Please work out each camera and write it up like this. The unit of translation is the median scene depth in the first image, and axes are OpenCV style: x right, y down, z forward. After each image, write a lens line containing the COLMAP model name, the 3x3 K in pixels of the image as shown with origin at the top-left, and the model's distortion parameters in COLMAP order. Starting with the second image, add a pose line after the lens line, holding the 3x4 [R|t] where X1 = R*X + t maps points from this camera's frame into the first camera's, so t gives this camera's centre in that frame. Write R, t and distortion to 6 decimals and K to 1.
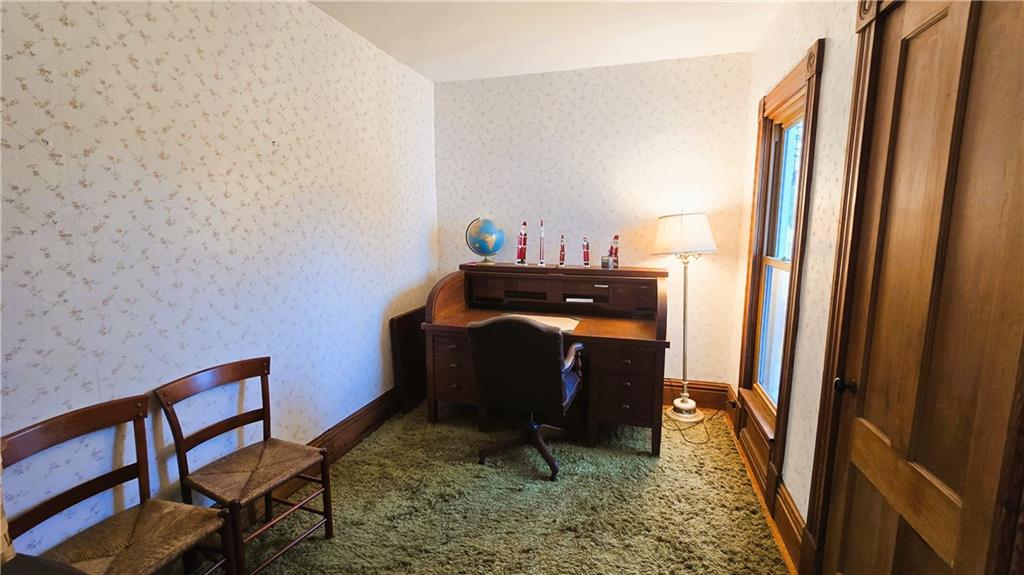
lens RADIAL K [[423.0, 0, 512.0], [0, 423.0, 285.1], [0, 0, 1]] dist [-0.001706, -0.000271]
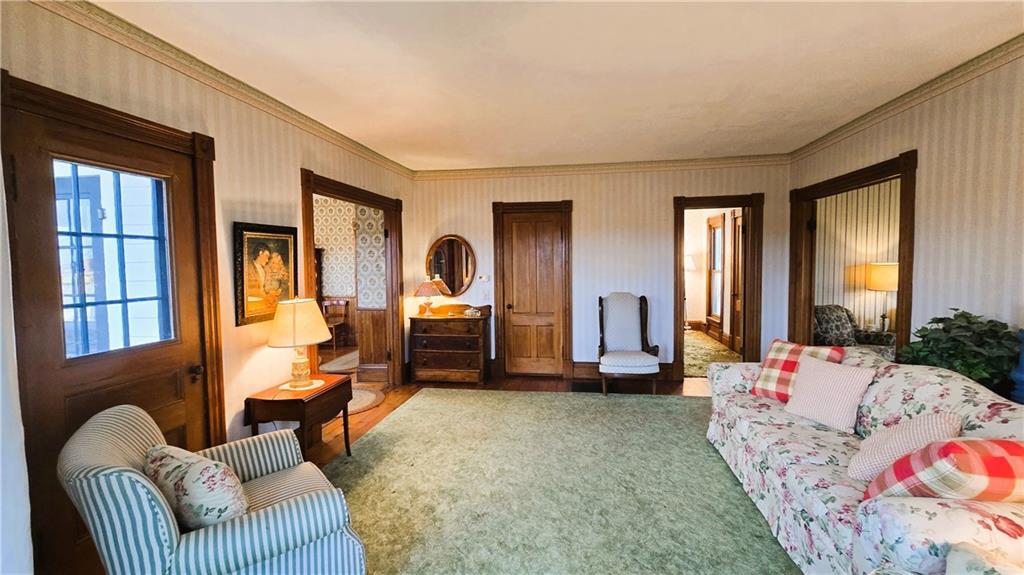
lens RADIAL K [[423.0, 0, 509.4], [0, 423.0, 279.1], [0, 0, 1]] dist [-0.001706, -0.000271]
pose [[0.991754, -0.019910, 0.126601, -1.207156], [0.030580, 0.996088, -0.082909, 0.198016], [-0.124455, 0.086097, 0.988483, -1.773874]]
